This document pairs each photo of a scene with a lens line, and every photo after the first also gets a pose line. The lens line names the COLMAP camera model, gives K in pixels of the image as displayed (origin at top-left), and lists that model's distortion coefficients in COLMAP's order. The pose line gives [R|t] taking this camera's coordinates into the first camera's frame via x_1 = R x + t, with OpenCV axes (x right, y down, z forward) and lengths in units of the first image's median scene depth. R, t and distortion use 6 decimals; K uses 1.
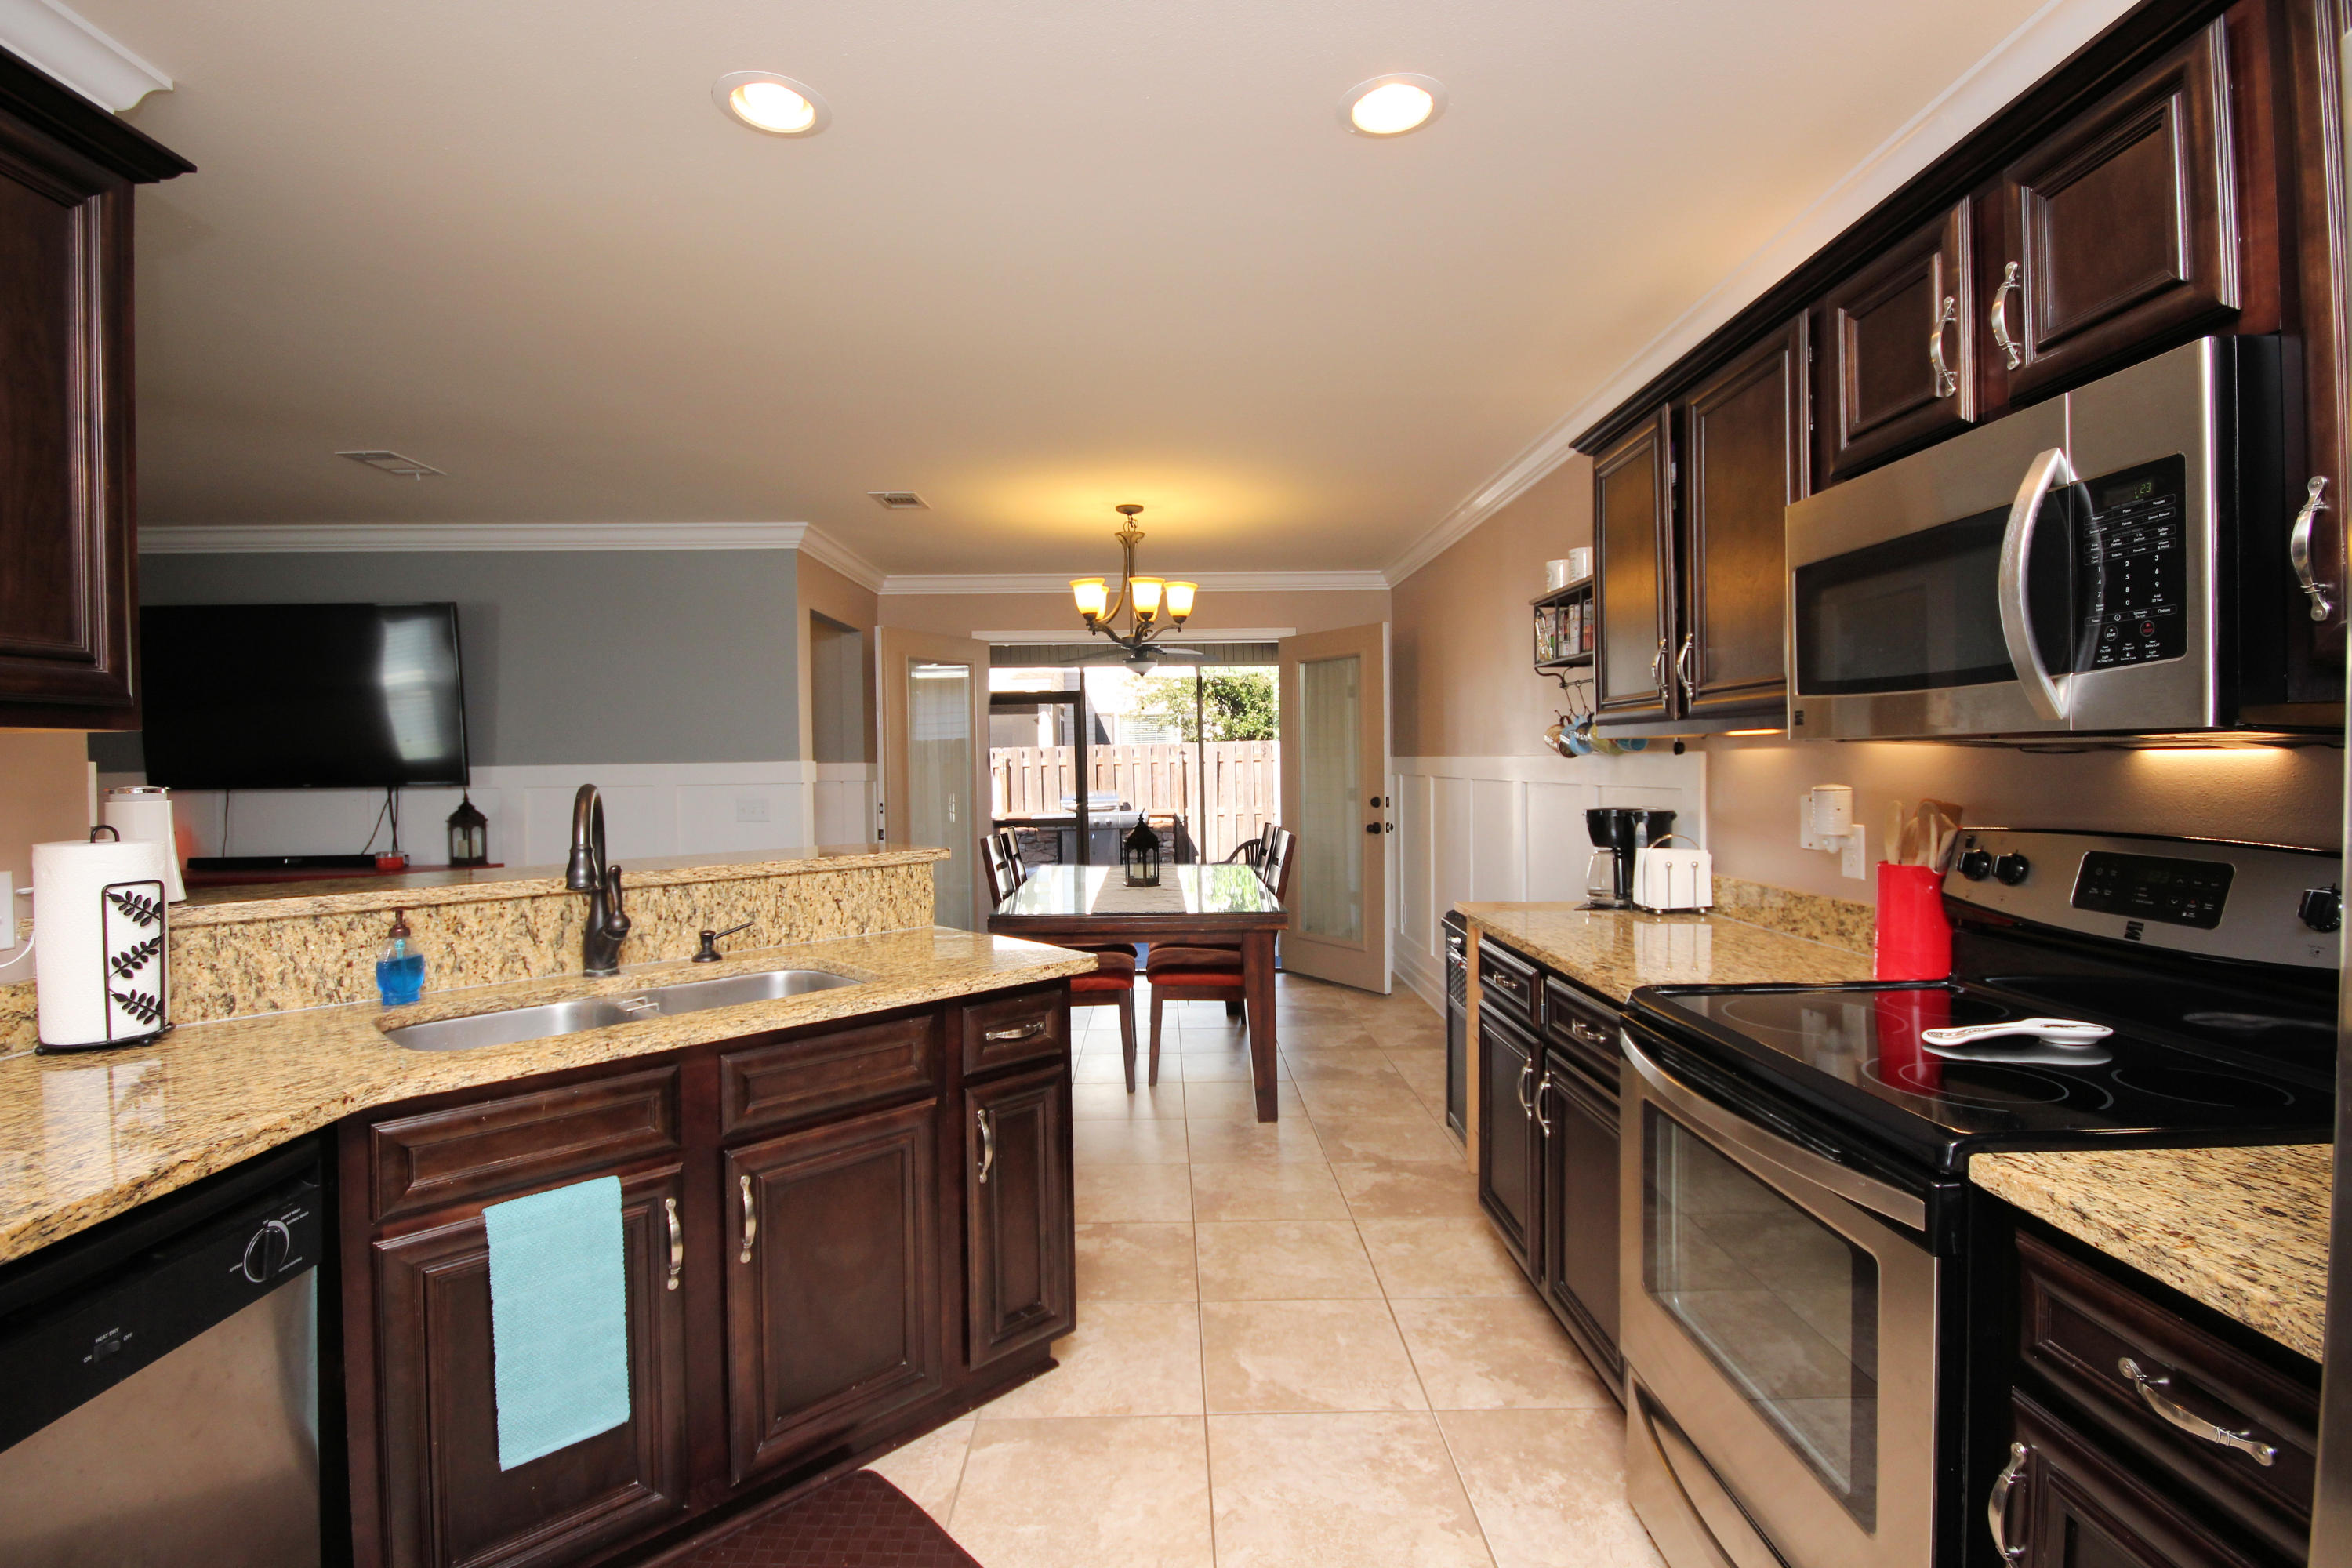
lens RADIAL K [[1091.0, 0, 1182.4], [0, 1091.0, 784.2], [0, 0, 1]] dist [0.004399, -0.003175]
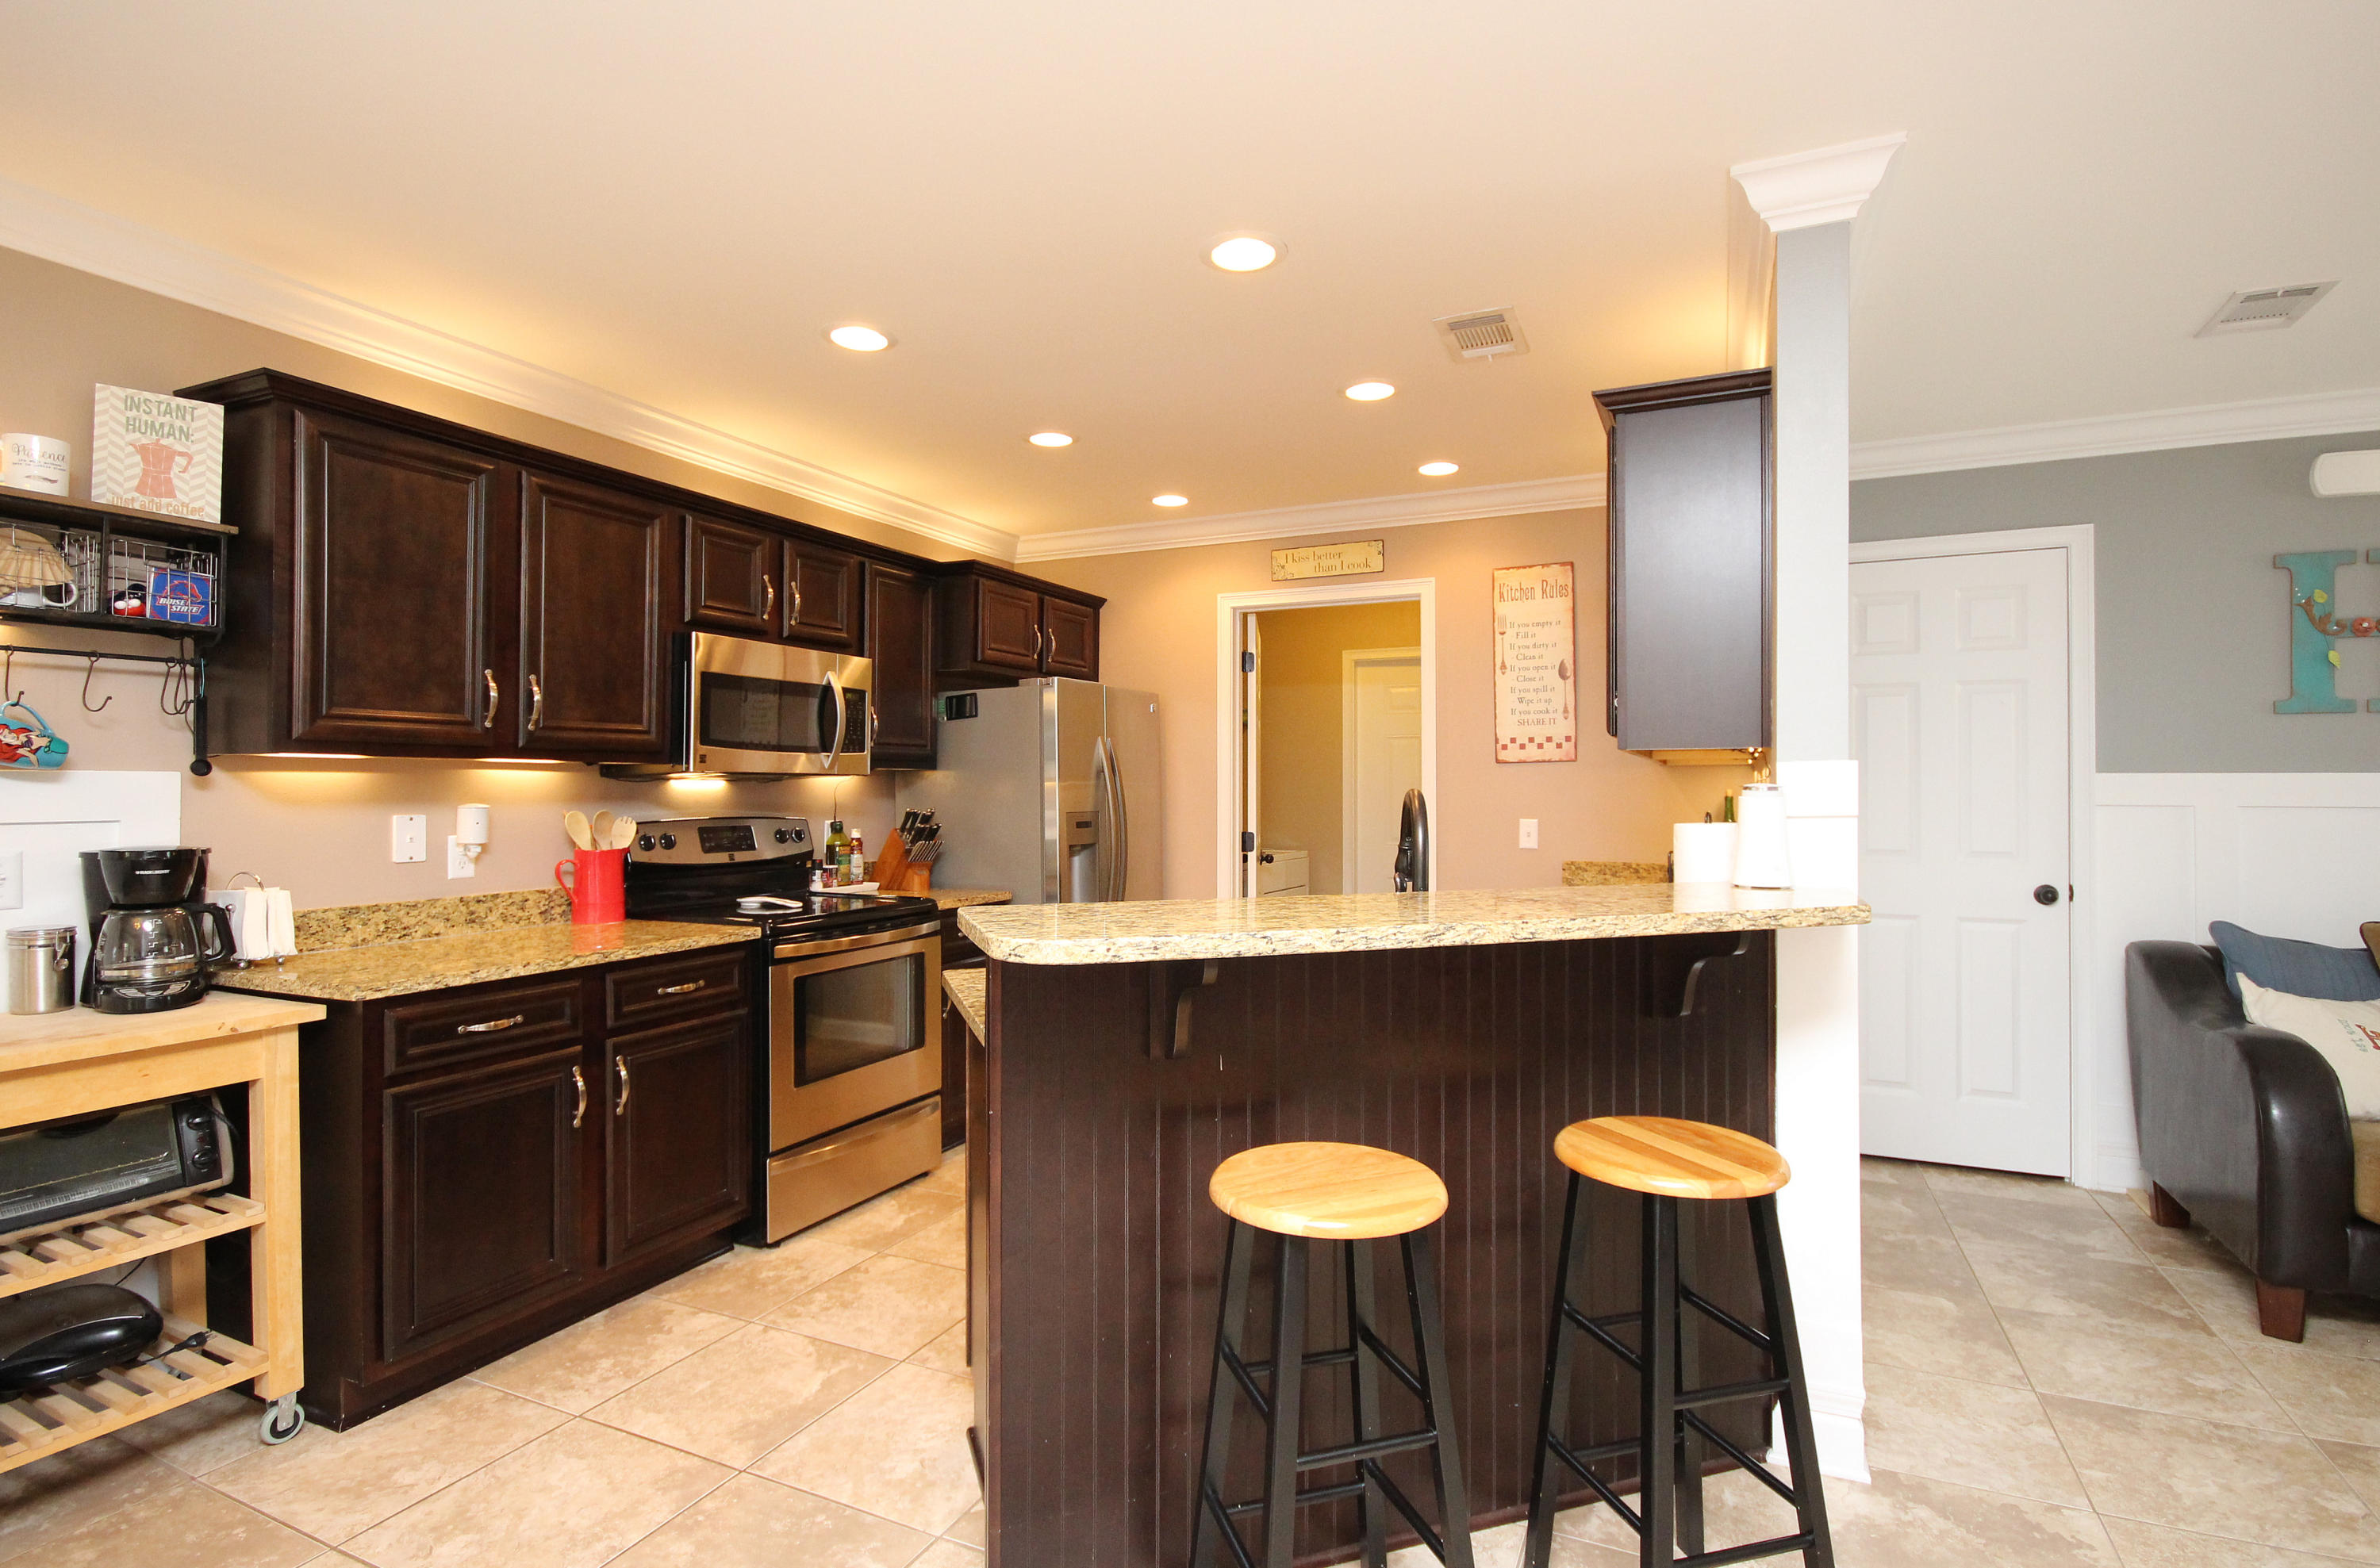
lens RADIAL K [[1154.0, 0, 1191.6], [0, 1154.0, 773.2], [0, 0, 1]] dist [0.003069, 0.000072]
pose [[-0.898279, 0.020887, 0.438929, -0.717890], [0.021695, 0.999760, -0.003176, -0.011929], [-0.438890, 0.006669, -0.898516, 1.786155]]
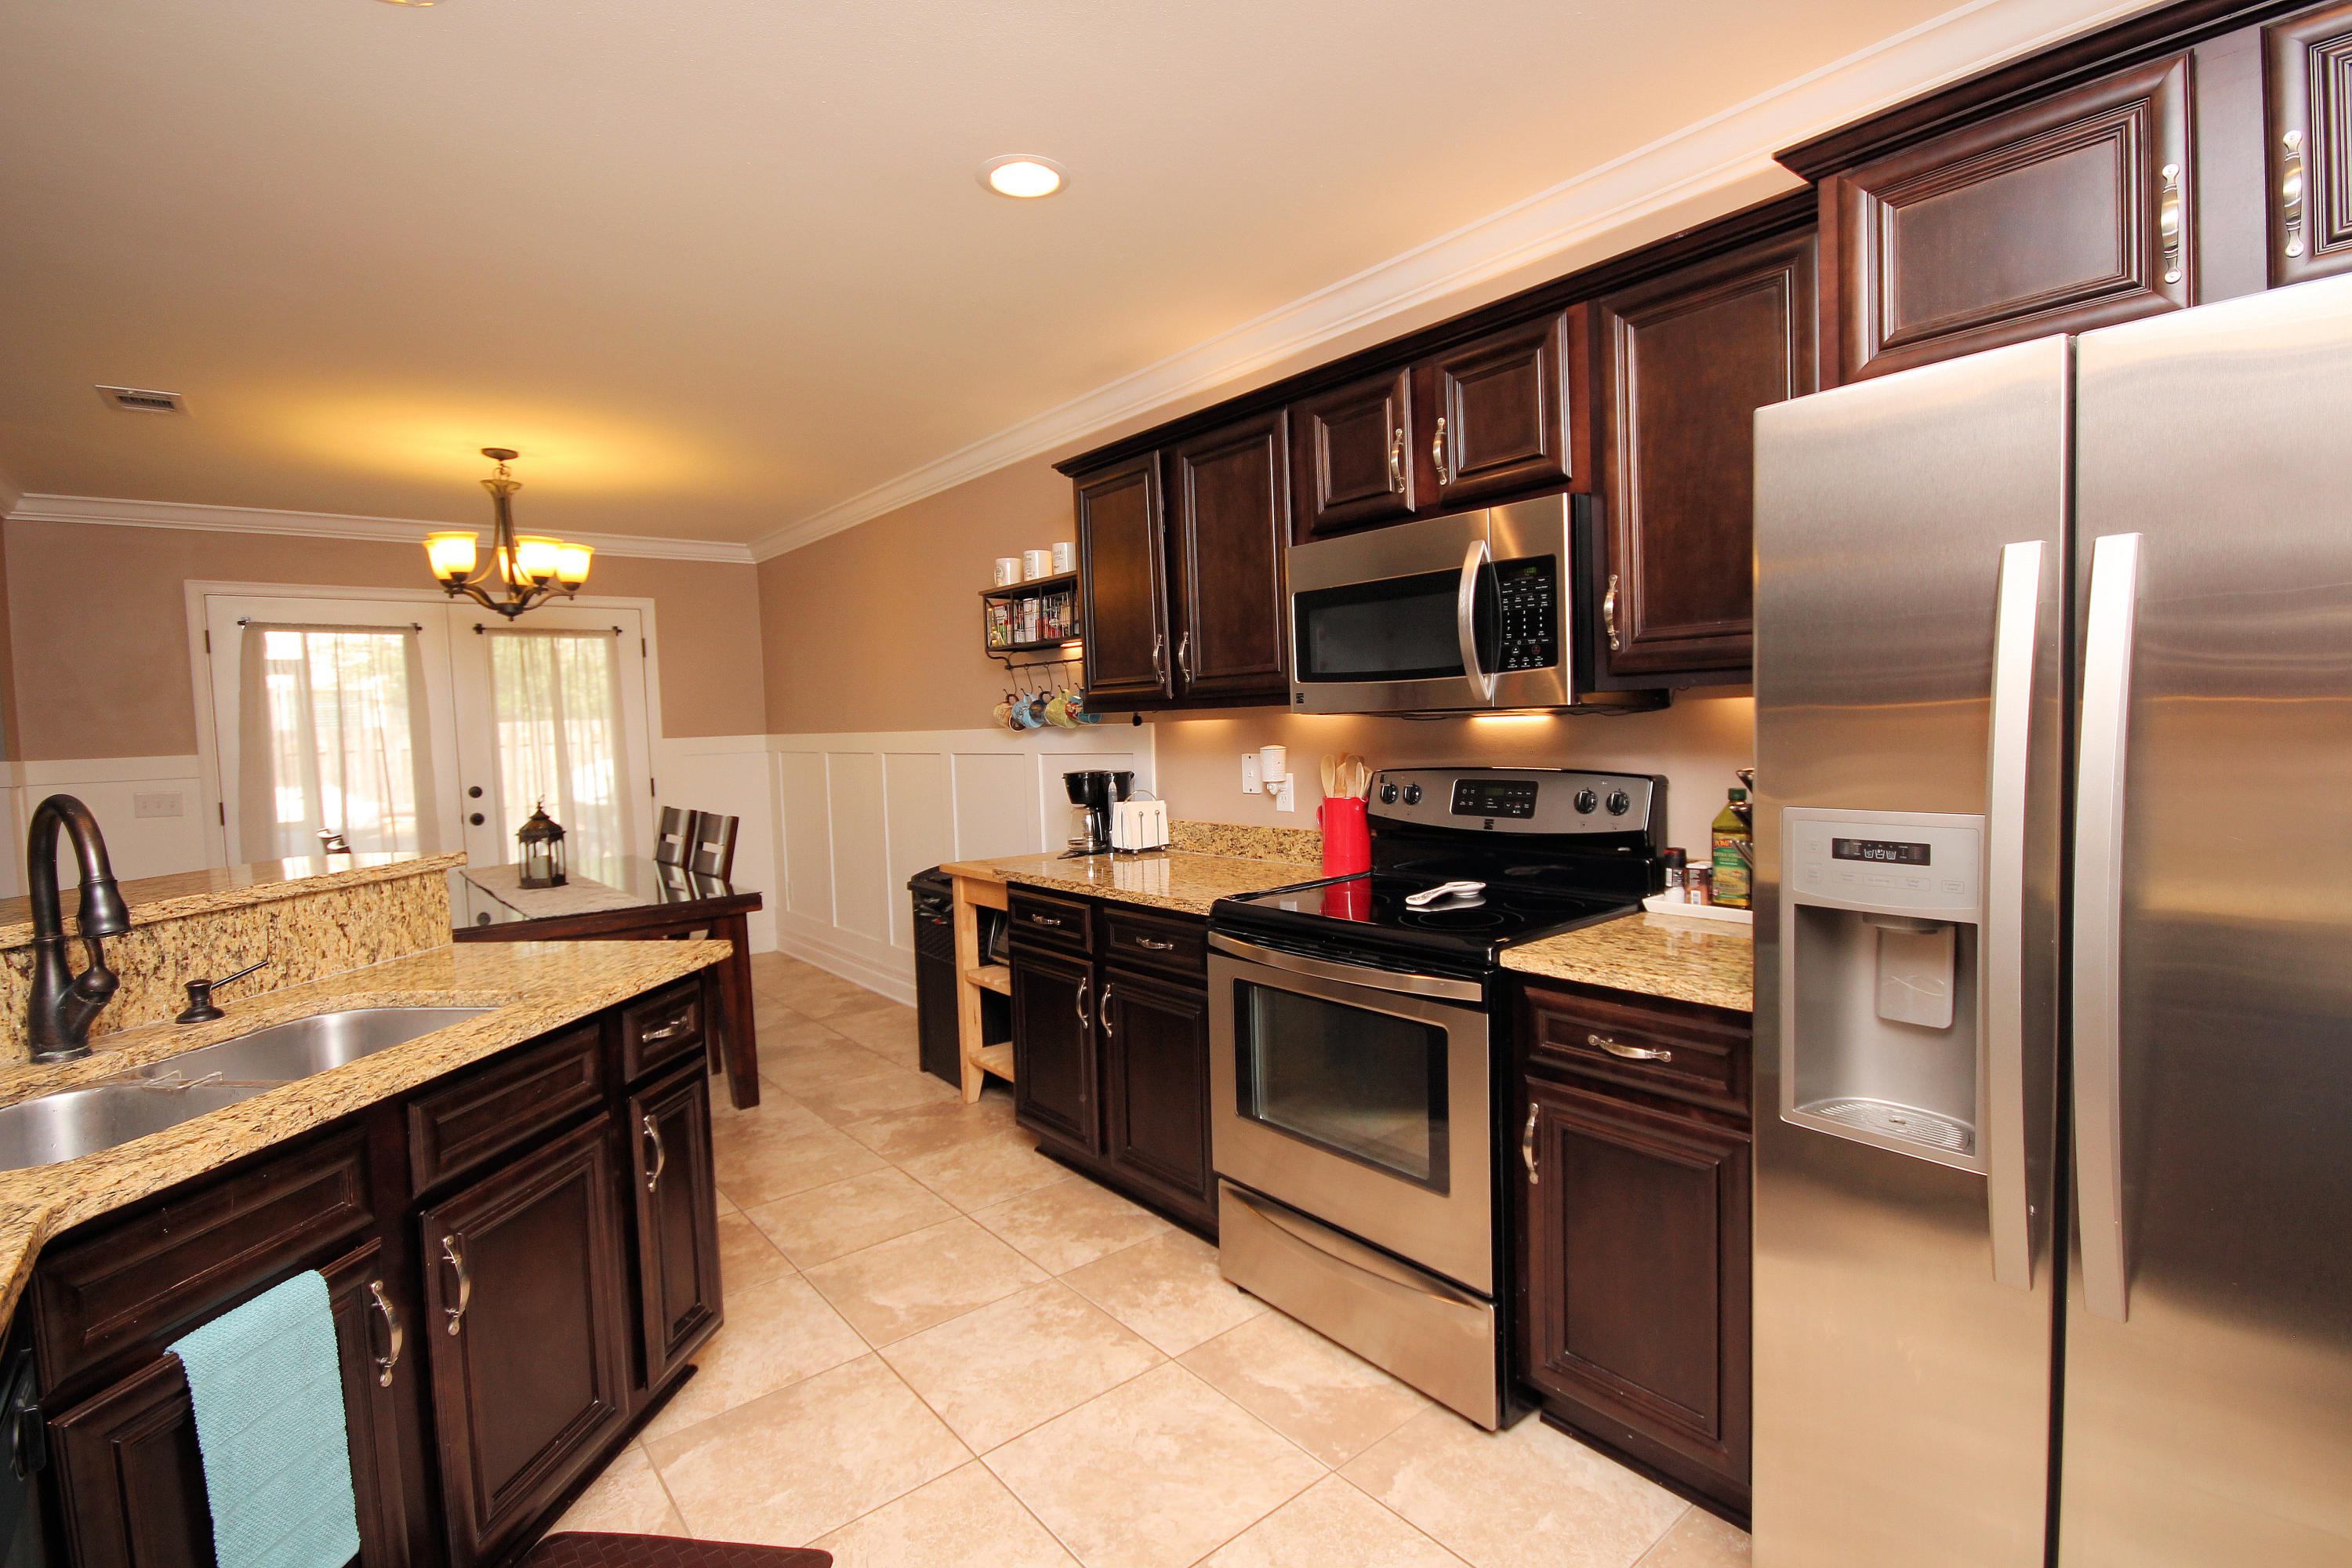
lens RADIAL K [[1091.0, 0, 1183.9], [0, 1091.0, 782.8], [0, 0, 1]] dist [0.004399, -0.003175]
pose [[0.786339, -0.051438, 0.615650, -0.344449], [0.037894, 0.998667, 0.035038, -0.004675], [-0.616631, -0.004223, 0.787241, -0.026439]]
